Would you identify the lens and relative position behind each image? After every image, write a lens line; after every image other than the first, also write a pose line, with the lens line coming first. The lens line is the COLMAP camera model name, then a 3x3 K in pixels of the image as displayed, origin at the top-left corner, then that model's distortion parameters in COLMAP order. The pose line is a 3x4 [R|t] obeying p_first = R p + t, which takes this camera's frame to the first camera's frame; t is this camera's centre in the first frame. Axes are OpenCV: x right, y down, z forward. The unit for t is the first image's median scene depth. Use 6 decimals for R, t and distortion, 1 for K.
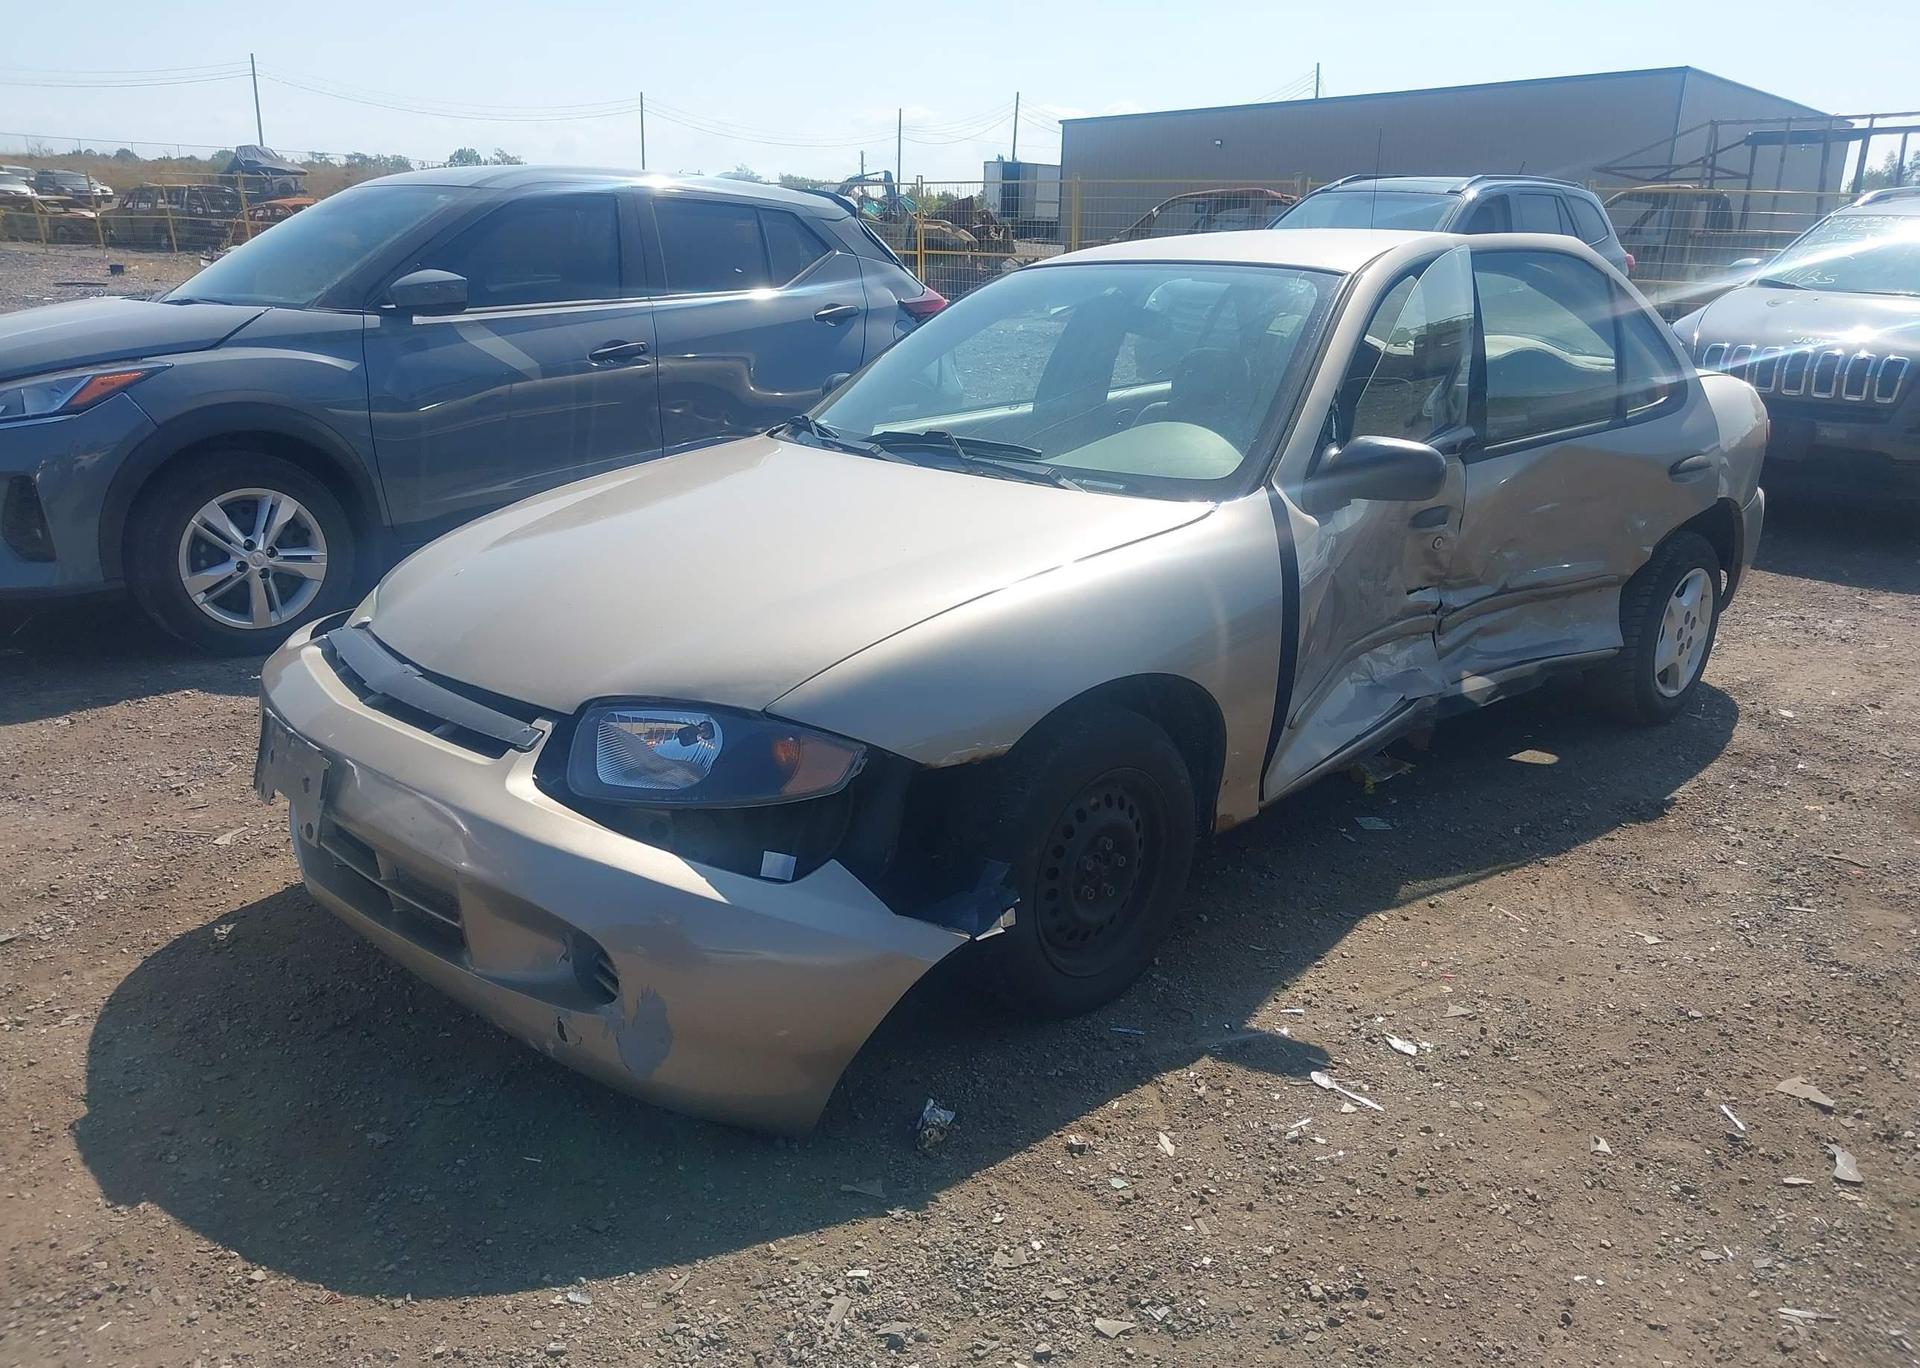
lens RADIAL K [[1608.3, 0, 950.2], [0, 1608.3, 692.7], [0, 0, 1]] dist [0.002355, -0.010521]
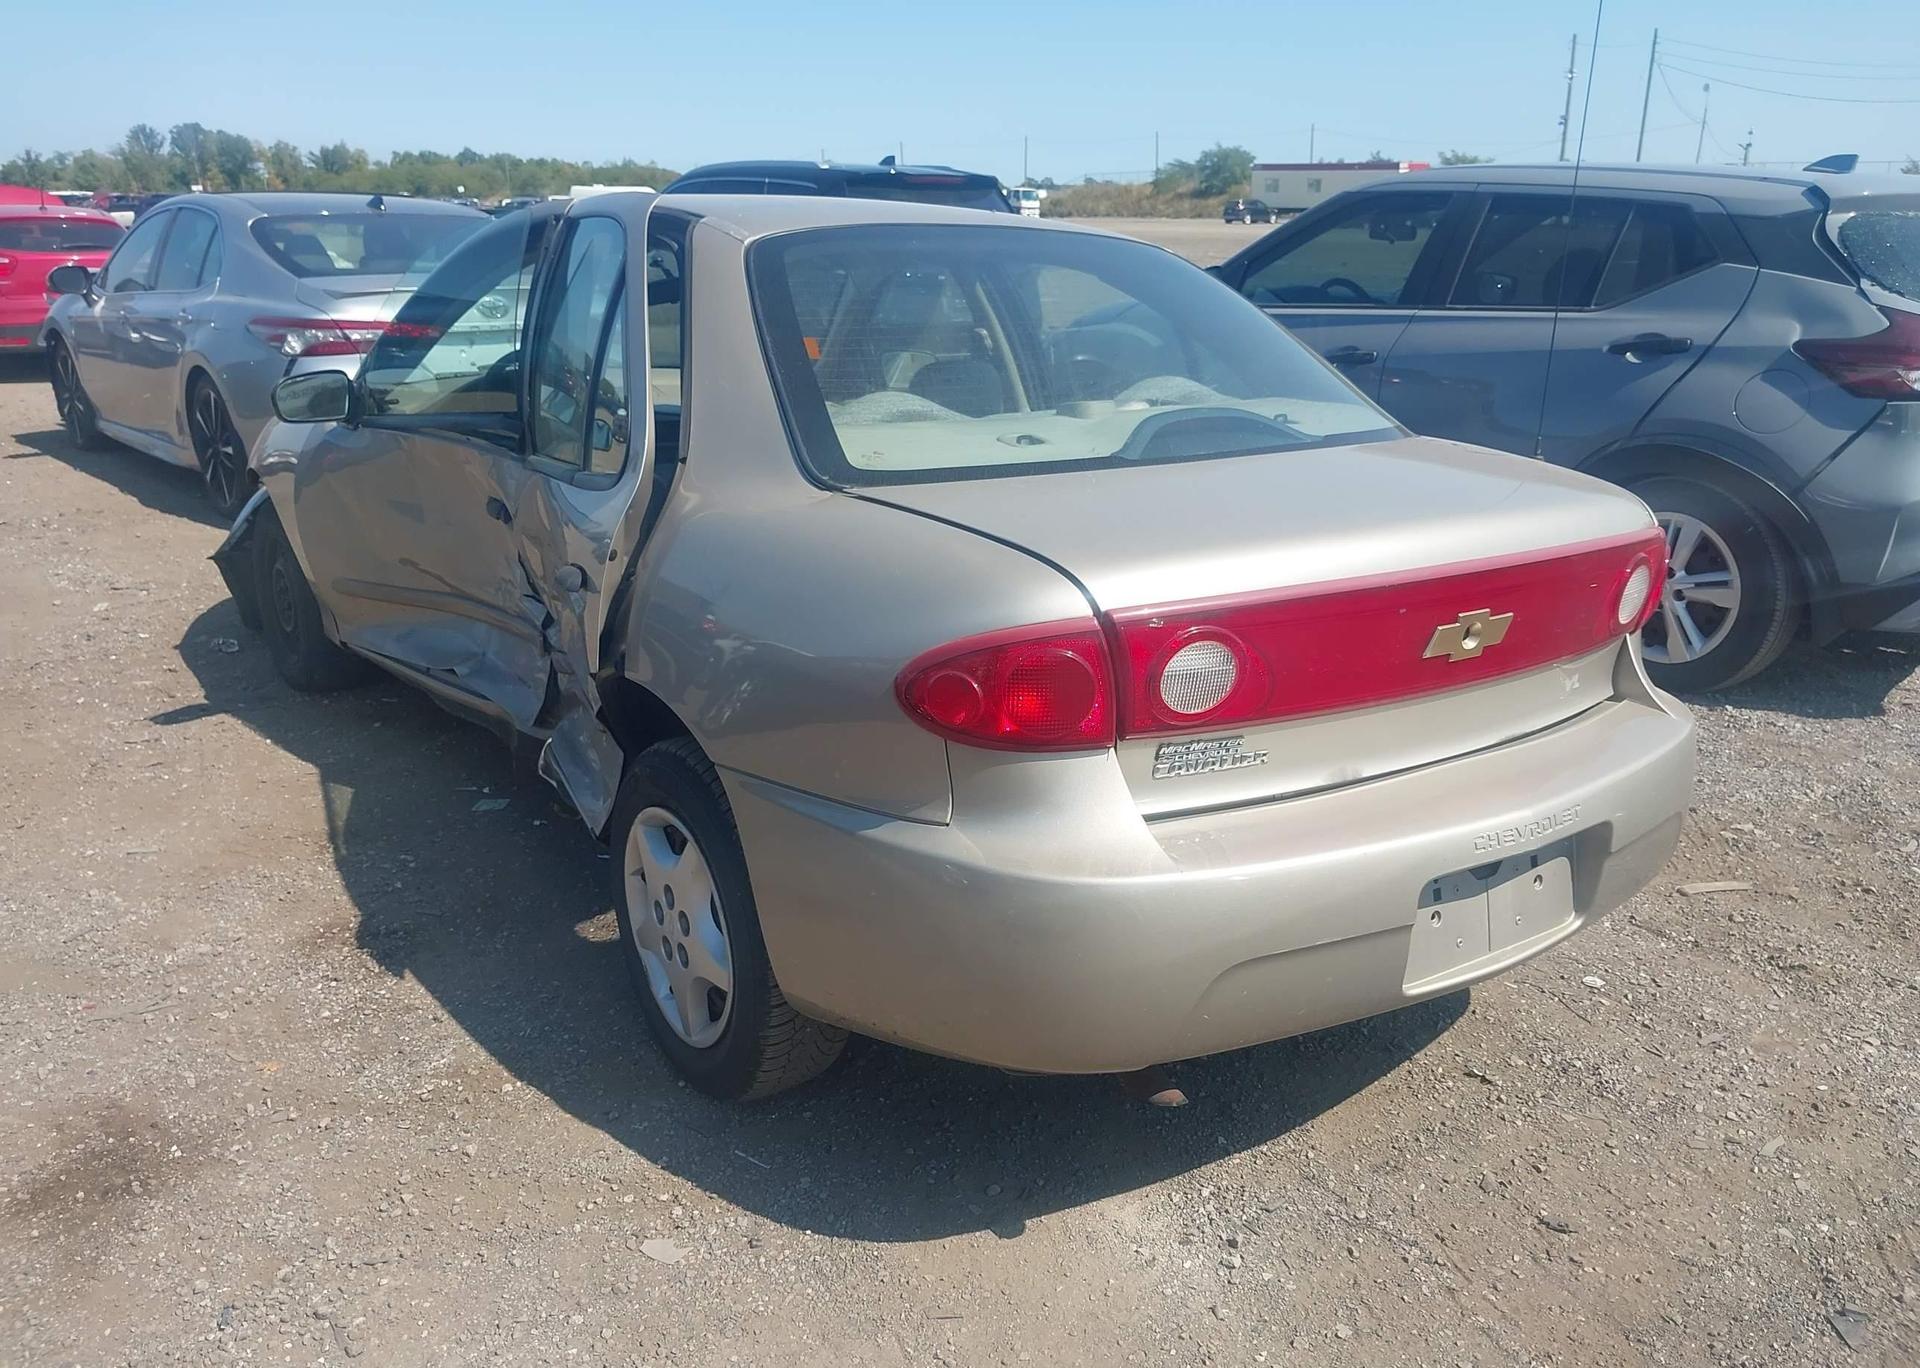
lens RADIAL K [[1608.3, 0, 950.2], [0, 1608.3, 692.7], [0, 0, 1]] dist [0.002355, -0.010521]
pose [[-0.190963, 0.251760, -0.948762, 1.055745], [-0.290042, 0.908920, 0.299566, -0.334451], [0.937768, 0.332387, -0.100549, 1.260444]]
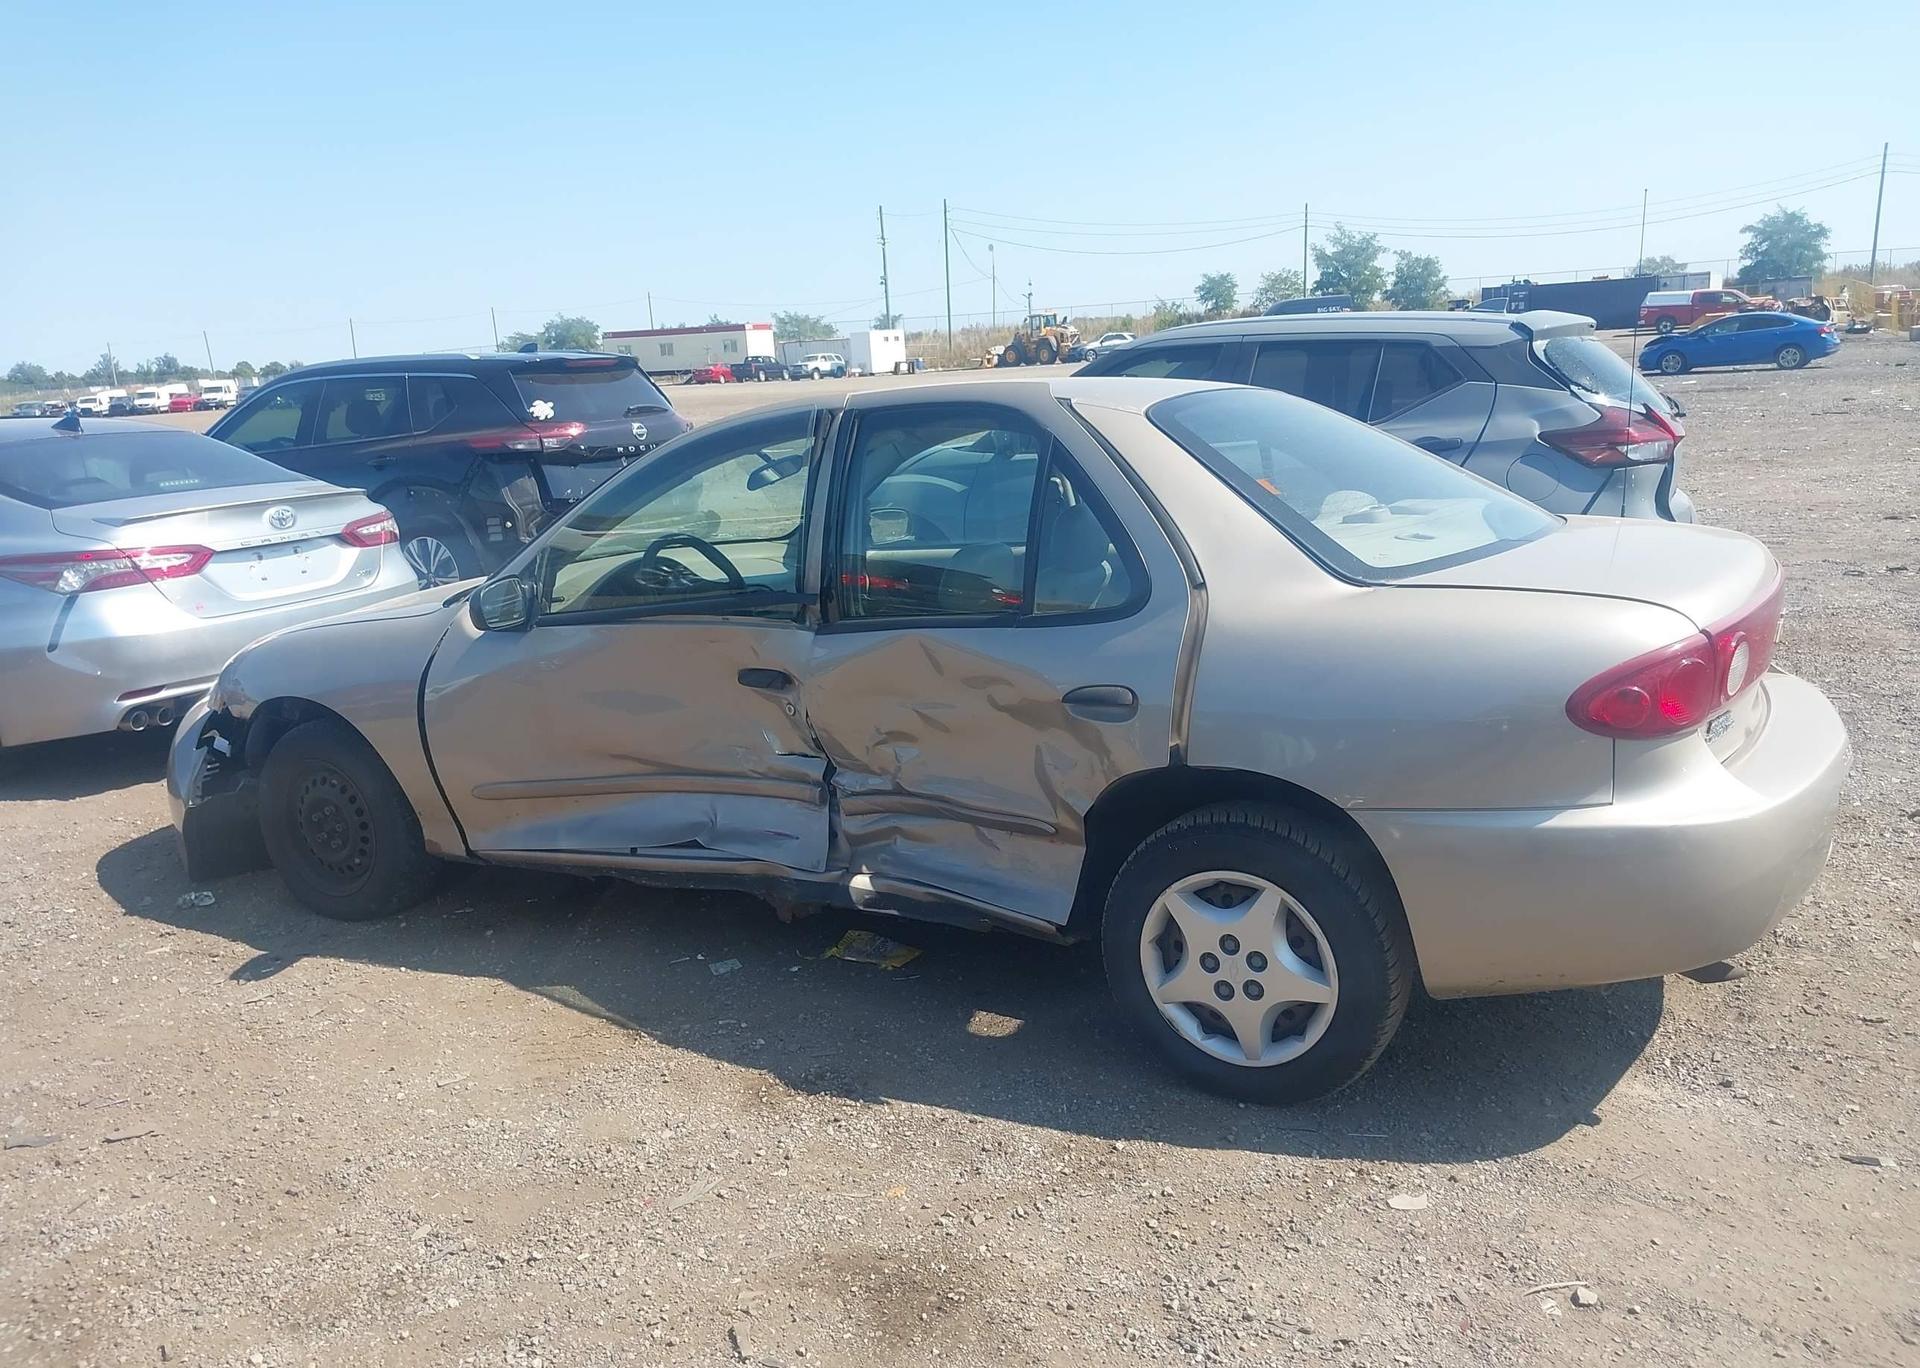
lens RADIAL K [[1608.3, 0, 950.2], [0, 1608.3, 692.7], [0, 0, 1]] dist [0.002355, -0.010521]
pose [[0.247021, 0.155881, -0.956390, 1.168066], [-0.211392, 0.971873, 0.103805, -0.209755], [0.945671, 0.176531, 0.273025, 0.779125]]
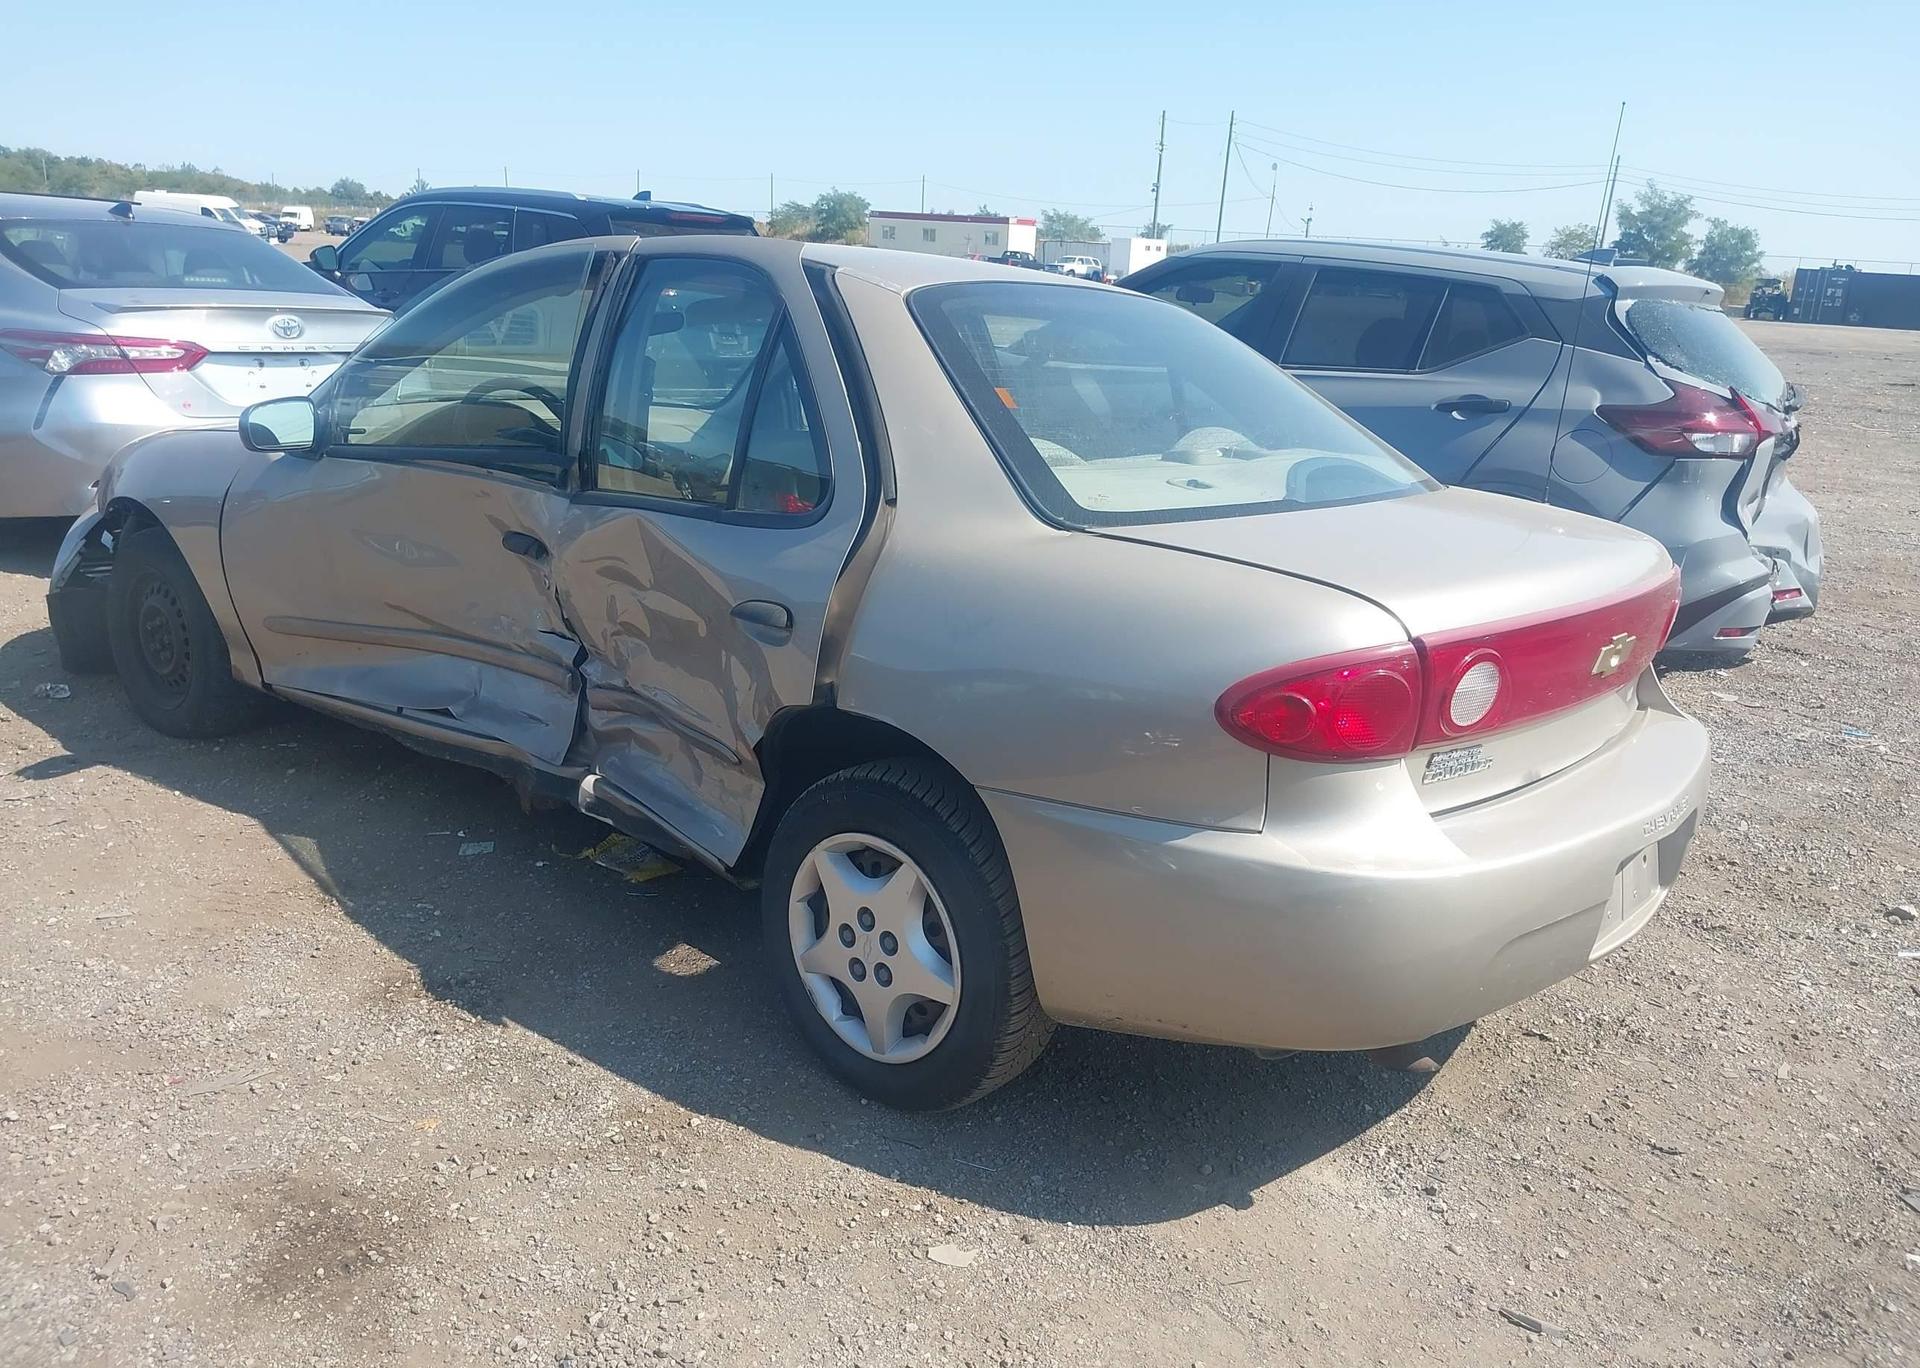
lens RADIAL K [[1599.7, 0, 967.7], [0, 1599.7, 685.5], [0, 0, 1]] dist [0.000957, -0.002780]
pose [[0.074367, 0.229684, -0.970420, 1.107297], [-0.334978, 0.922325, 0.192630, -0.268676], [0.939287, 0.310744, 0.145530, 1.040529]]
